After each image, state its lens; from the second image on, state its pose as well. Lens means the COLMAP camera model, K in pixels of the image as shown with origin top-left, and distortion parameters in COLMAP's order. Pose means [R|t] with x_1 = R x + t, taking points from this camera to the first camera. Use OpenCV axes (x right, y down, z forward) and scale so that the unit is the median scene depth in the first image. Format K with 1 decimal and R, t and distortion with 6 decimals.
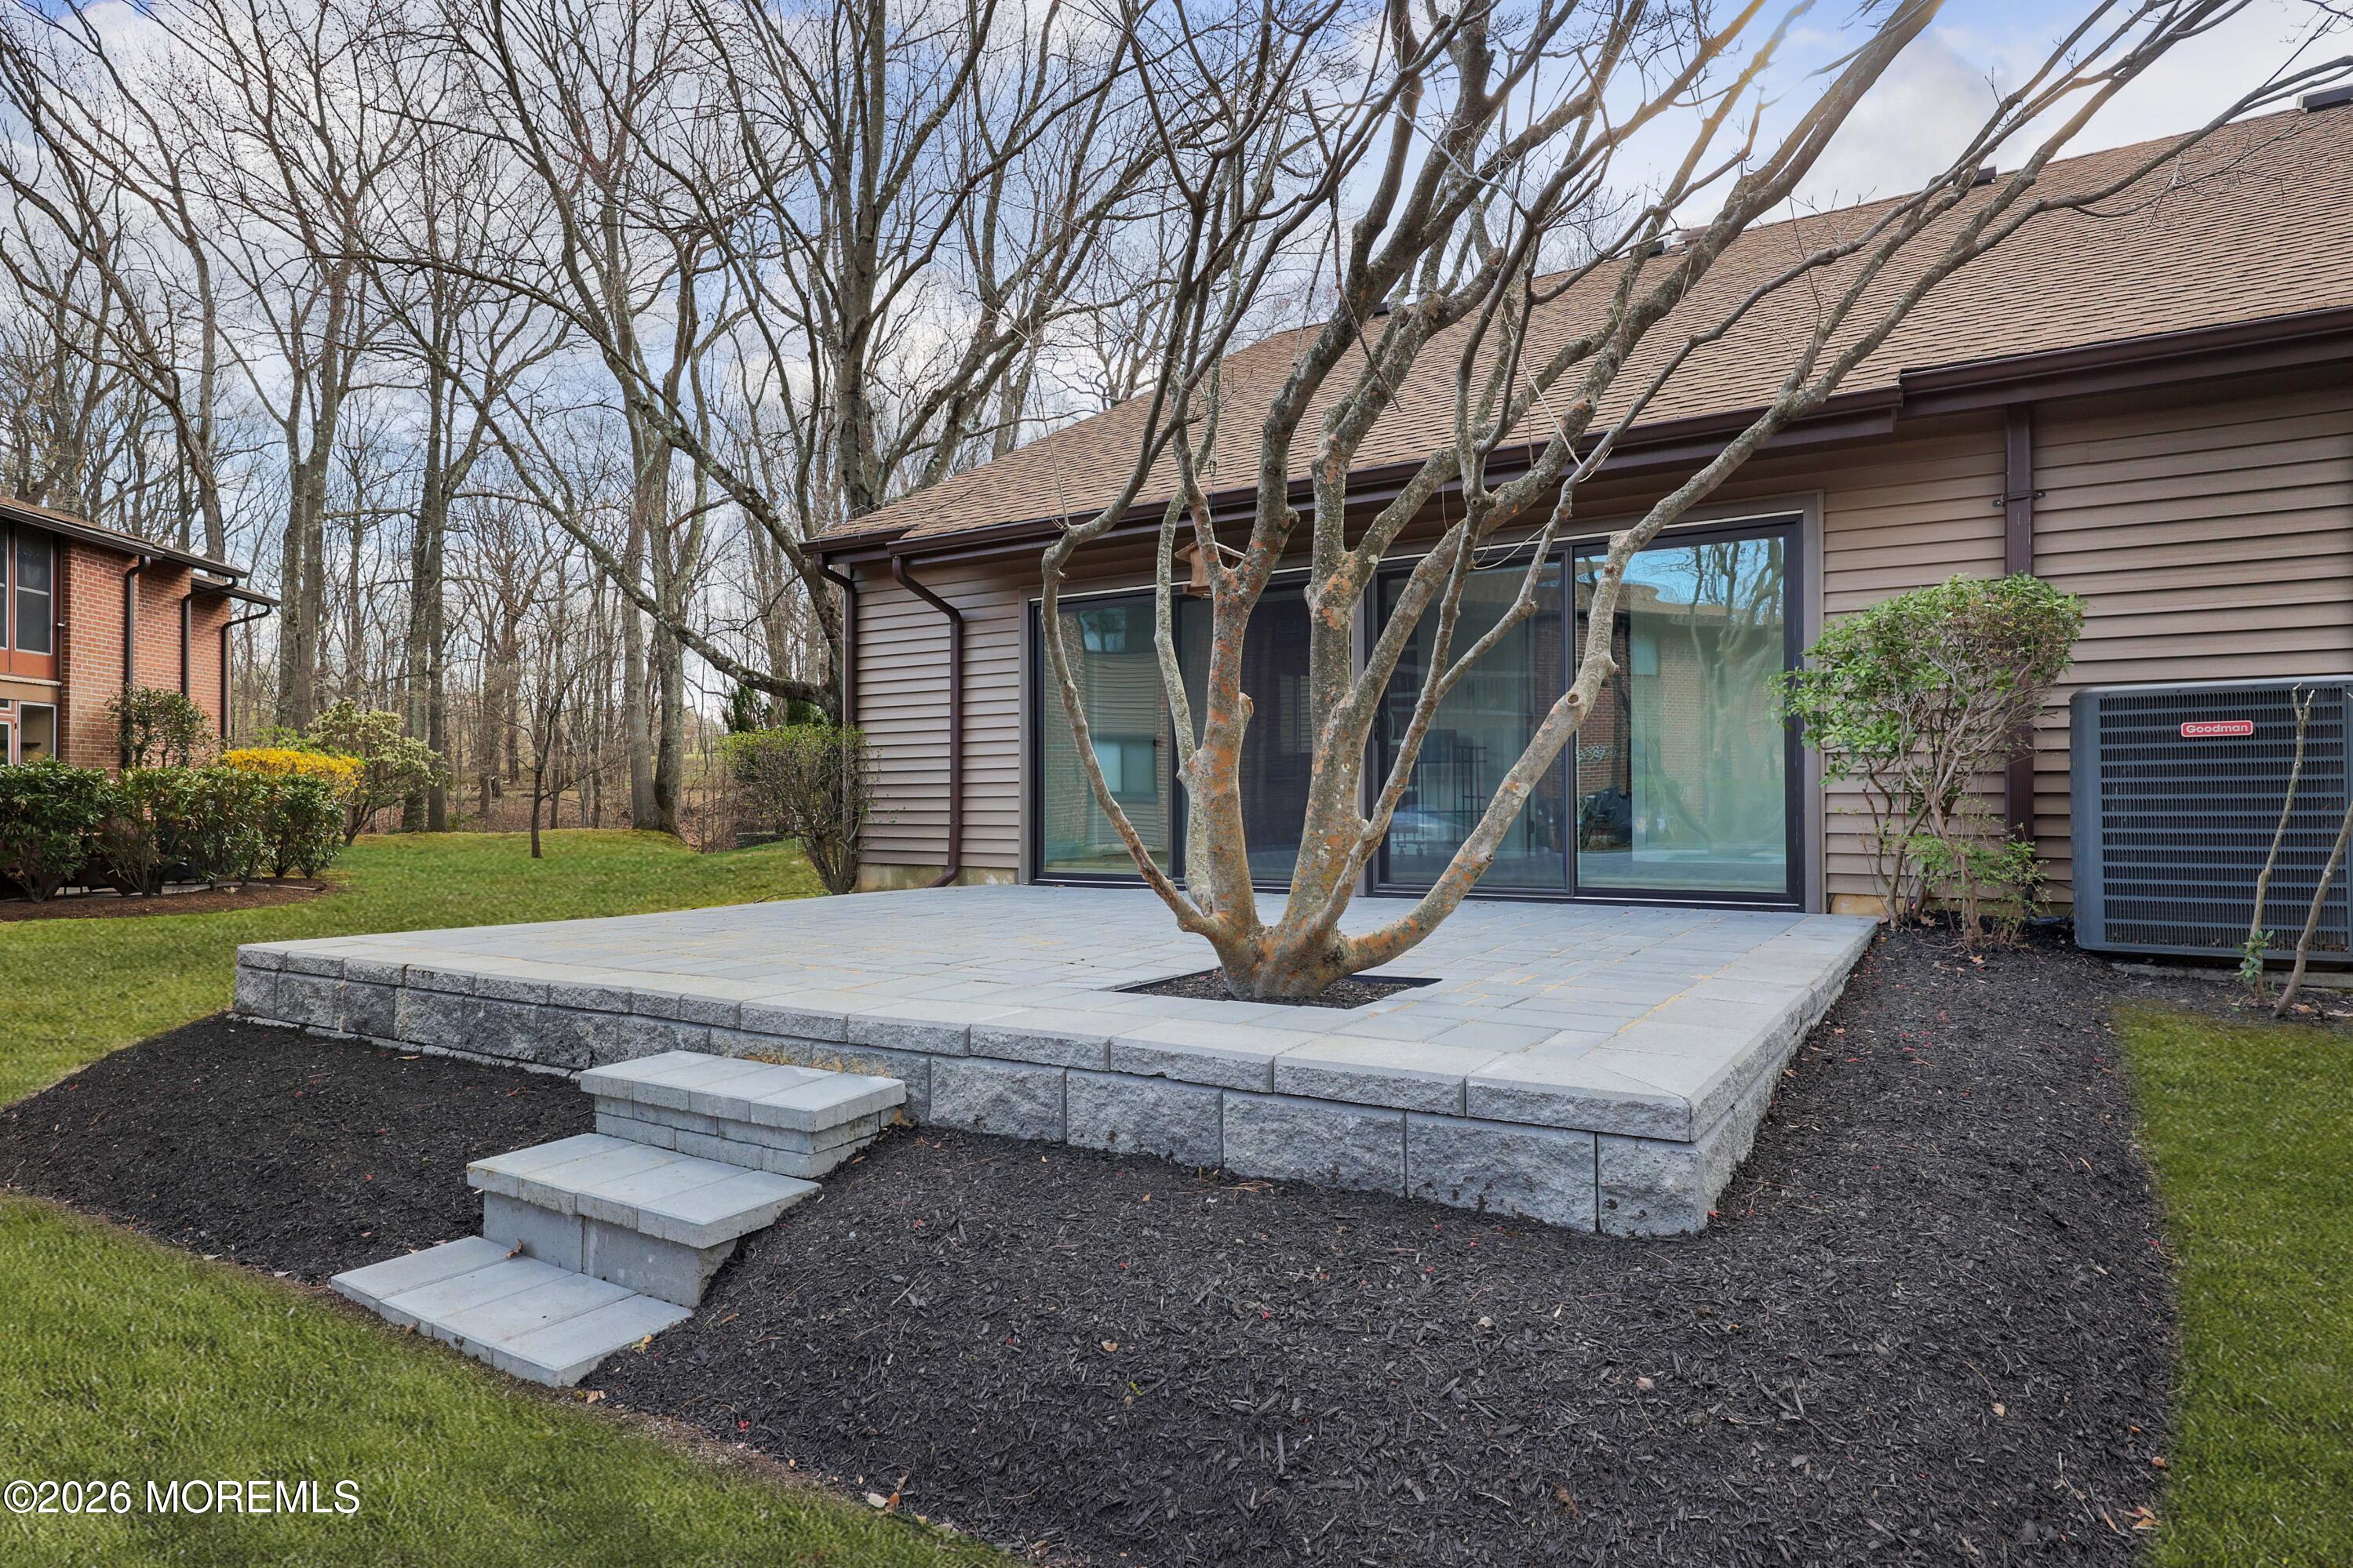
lens RADIAL K [[1296.3, 0, 1175.8], [0, 1296.3, 791.2], [0, 0, 1]] dist [-0.000882, 0.002875]
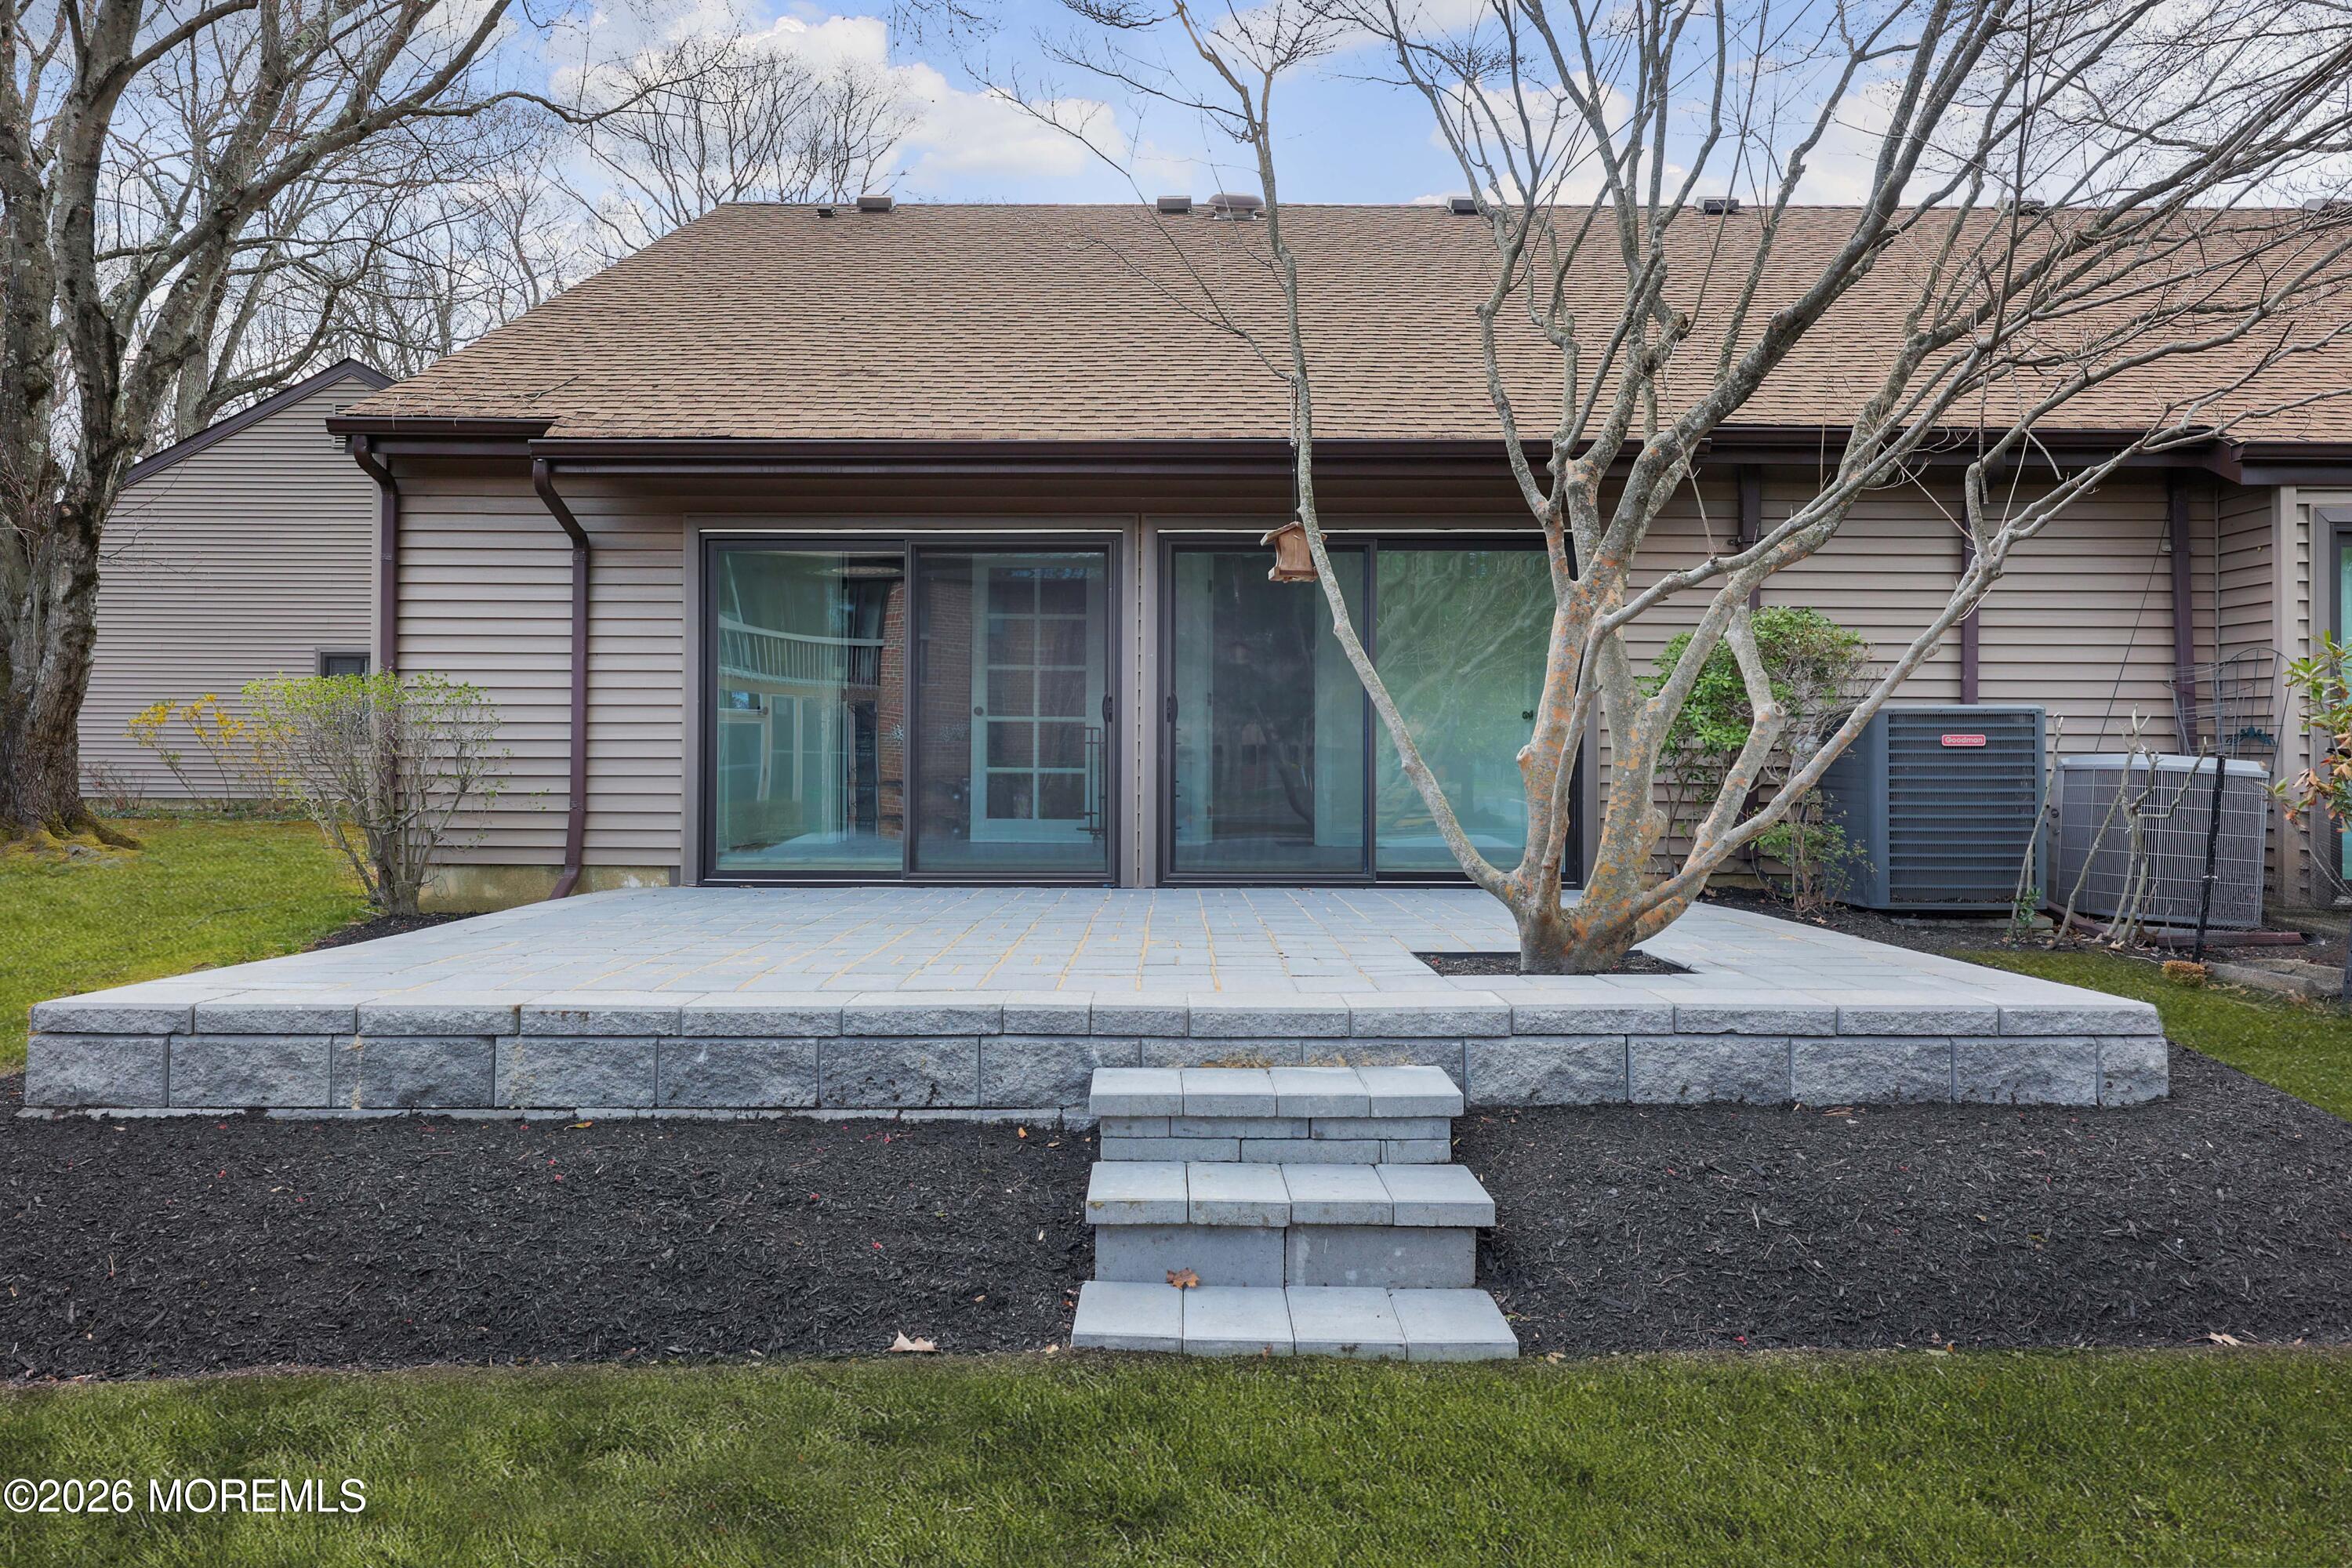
lens RADIAL K [[1569.5, 0, 1173.9], [0, 1569.5, 773.7], [0, 0, 1]] dist [0.004203, -0.000944]
pose [[0.851438, 0.010842, 0.524344, -1.056702], [-0.013215, 0.999912, 0.000782, -0.005830], [-0.524289, -0.007595, 0.851506, 0.058146]]
